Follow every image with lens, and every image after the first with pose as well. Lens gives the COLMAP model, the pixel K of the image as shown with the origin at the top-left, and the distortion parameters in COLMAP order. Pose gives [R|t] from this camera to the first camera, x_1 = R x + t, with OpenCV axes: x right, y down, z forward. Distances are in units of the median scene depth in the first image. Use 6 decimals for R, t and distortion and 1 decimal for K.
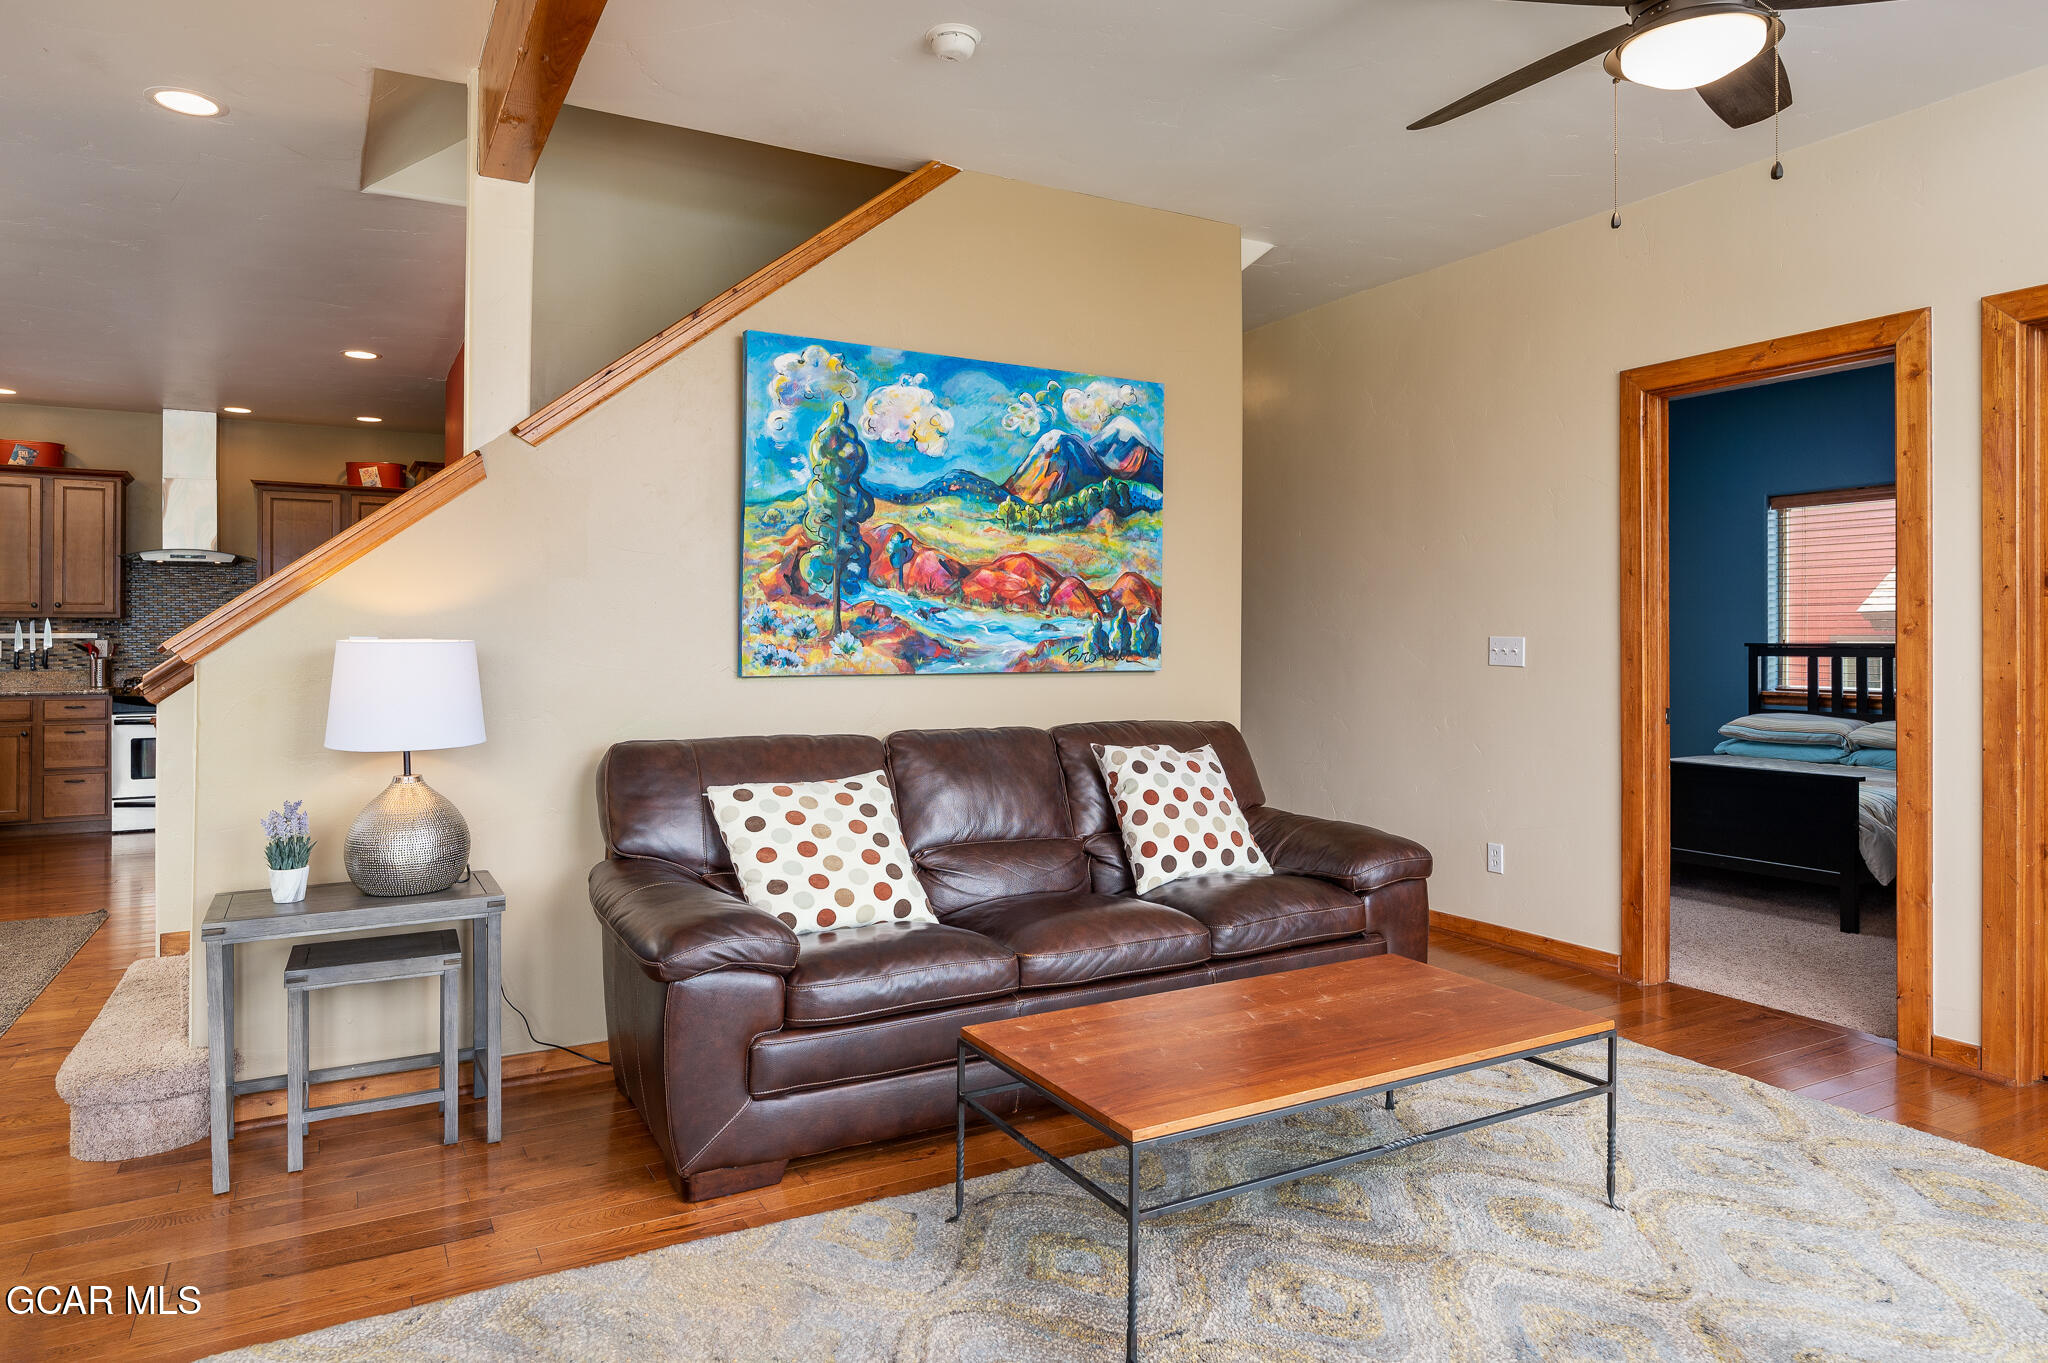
lens RADIAL K [[1230.3, 0, 992.9], [0, 1230.3, 640.0], [0, 0, 1]] dist [0.002960, 0.000535]
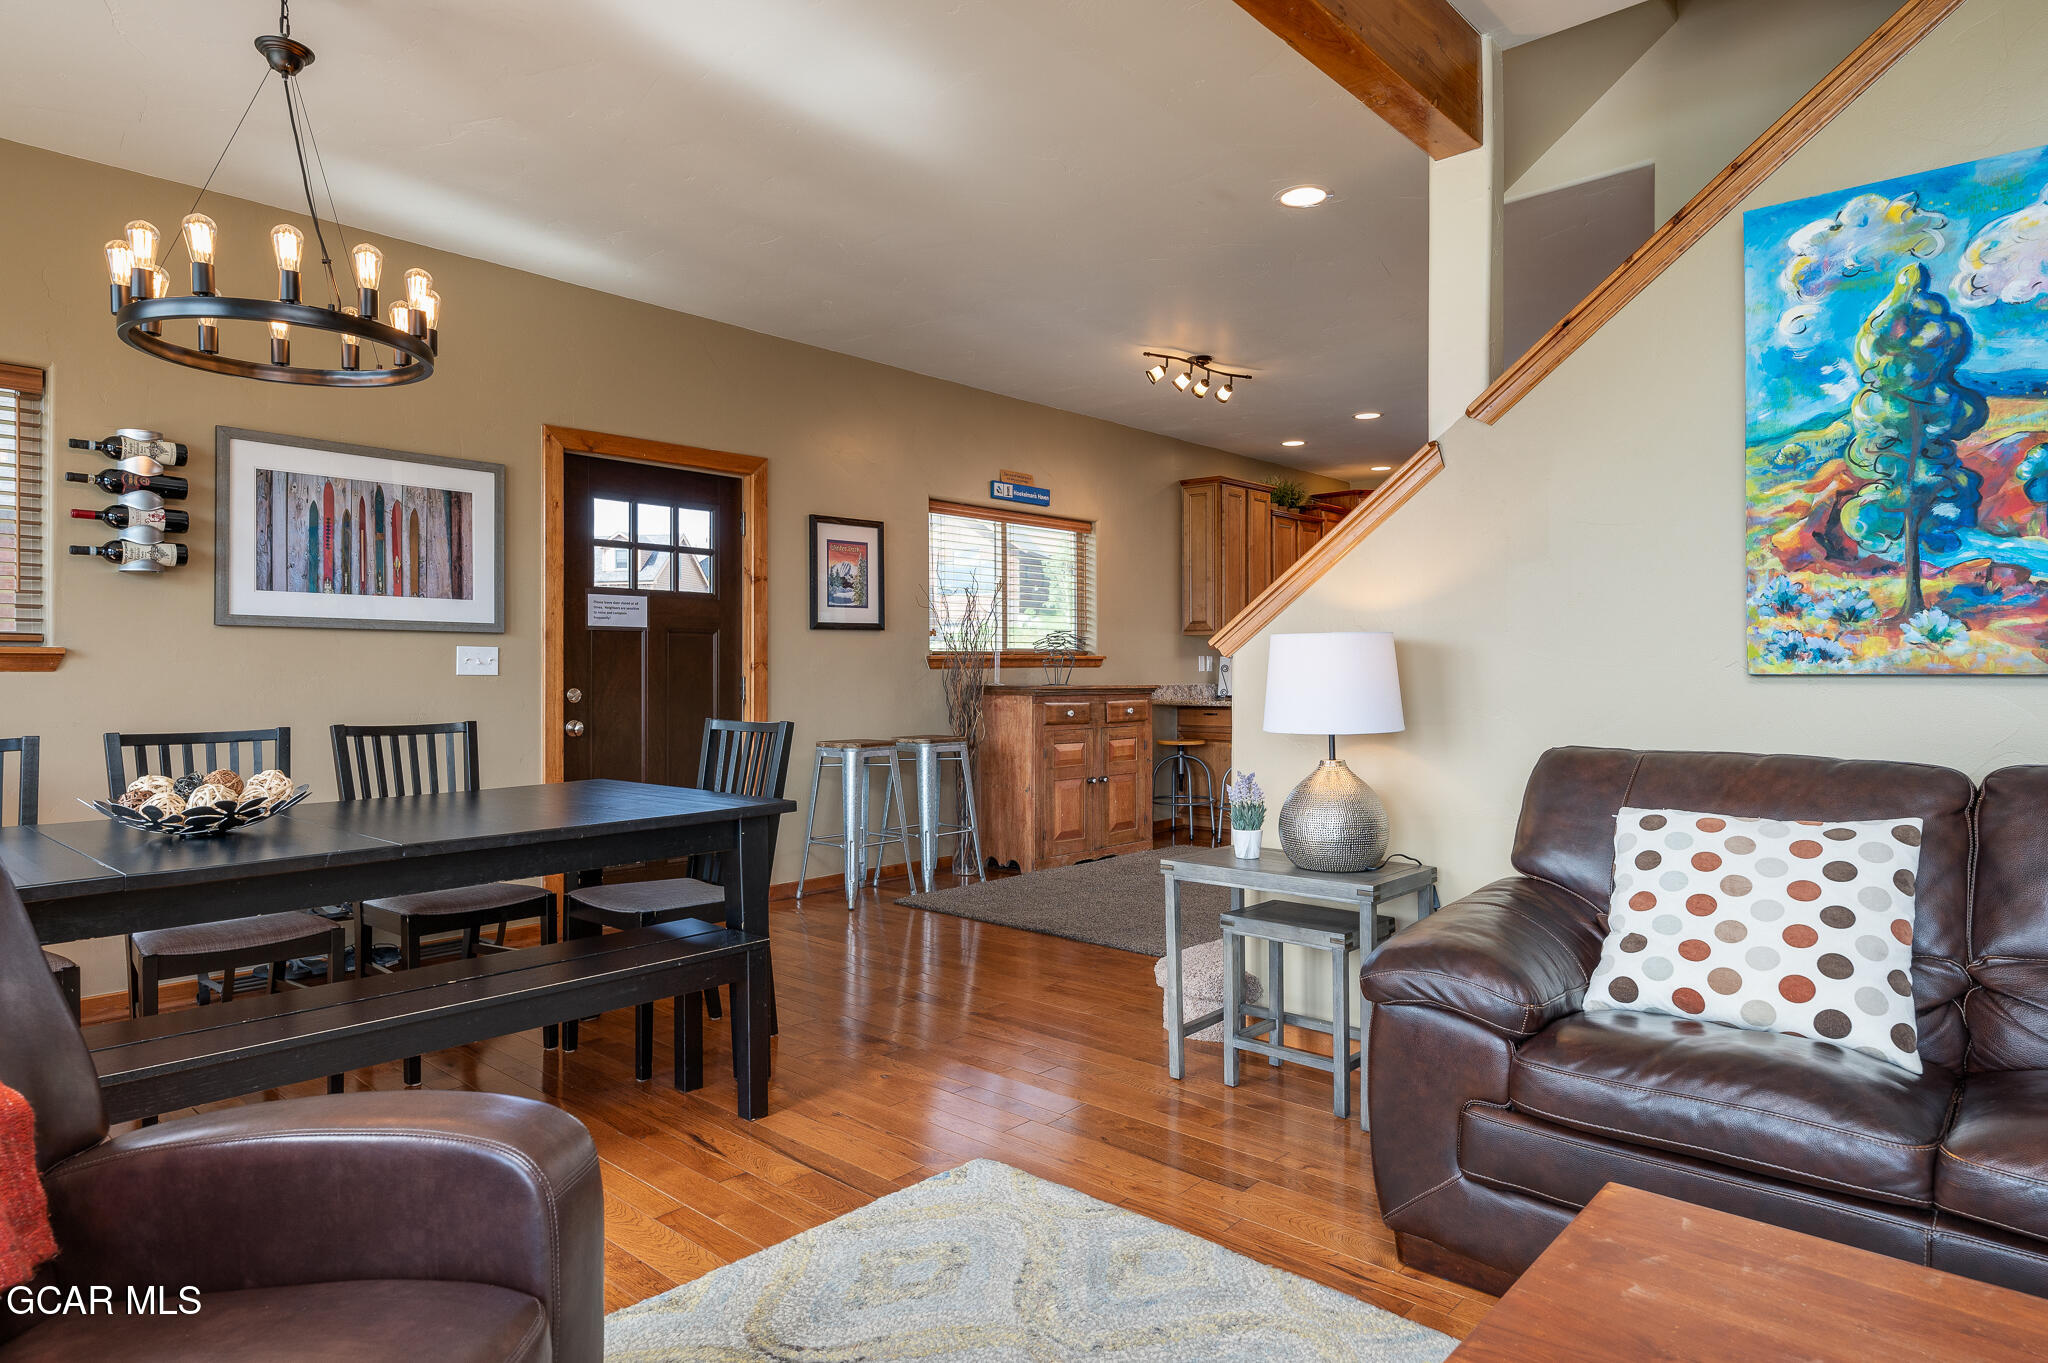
lens RADIAL K [[1165.5, 0, 1027.9], [0, 1165.5, 675.5], [0, 0, 1]] dist [-0.002932, -0.000311]
pose [[0.331767, 0.002509, -0.943358, 0.303441], [0.000304, 0.999996, 0.002766, 0.026650], [0.943361, -0.001204, 0.331765, 0.327208]]
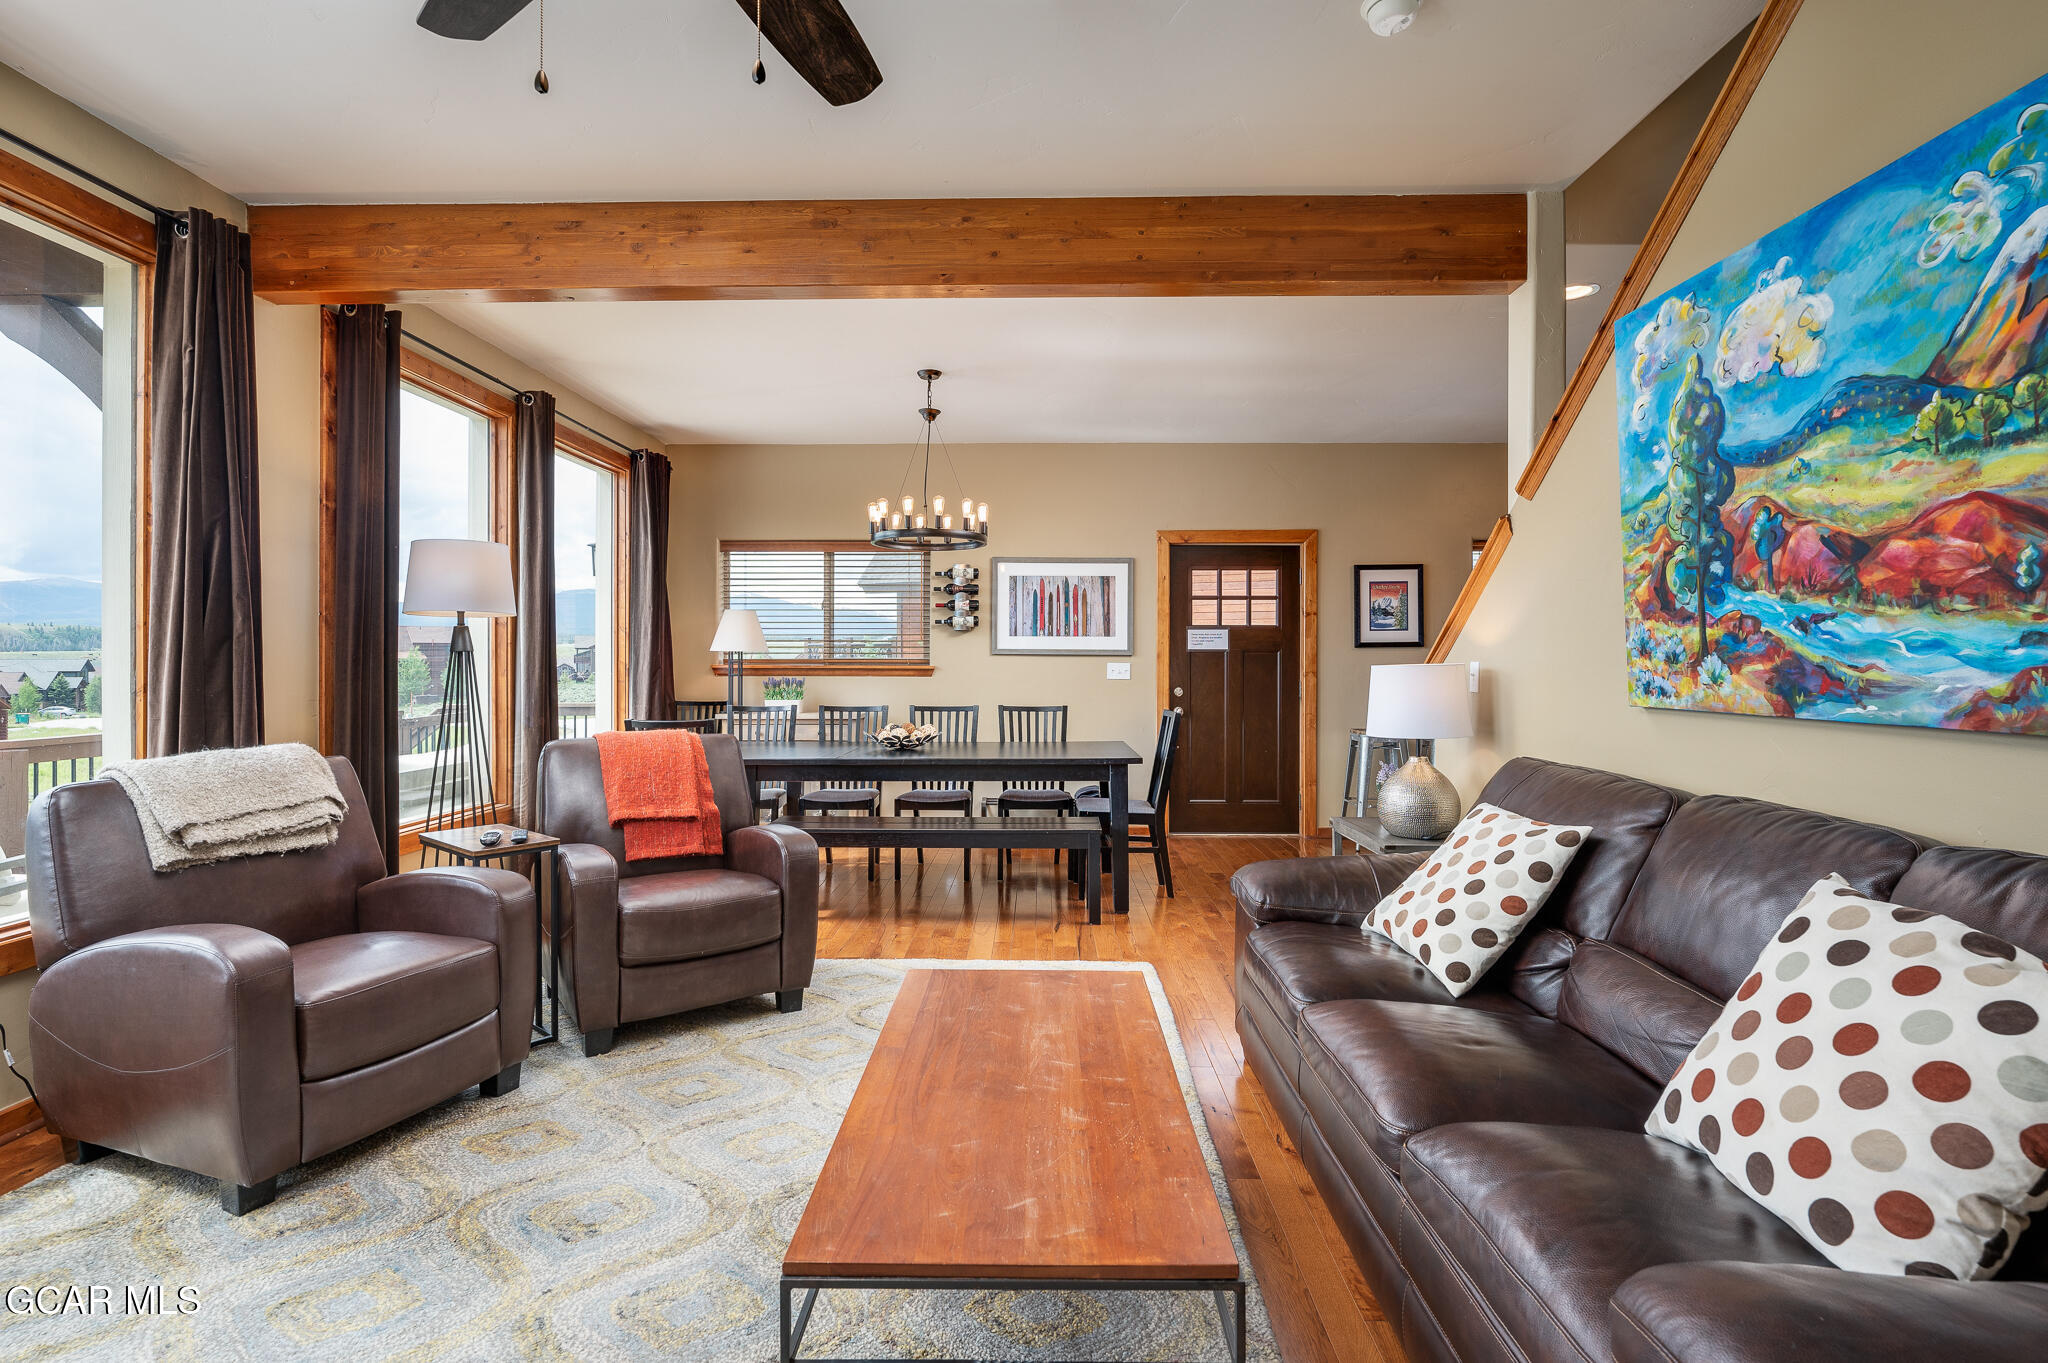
lens RADIAL K [[967.0, 0, 1026.3], [0, 967.0, 673.1], [0, 0, 1]] dist [-0.000627, -0.000482]
pose [[-0.494313, 0.007734, -0.869250, 0.589149], [-0.003442, 0.999935, 0.010854, -0.000279], [0.869277, 0.008357, -0.494254, 0.909430]]
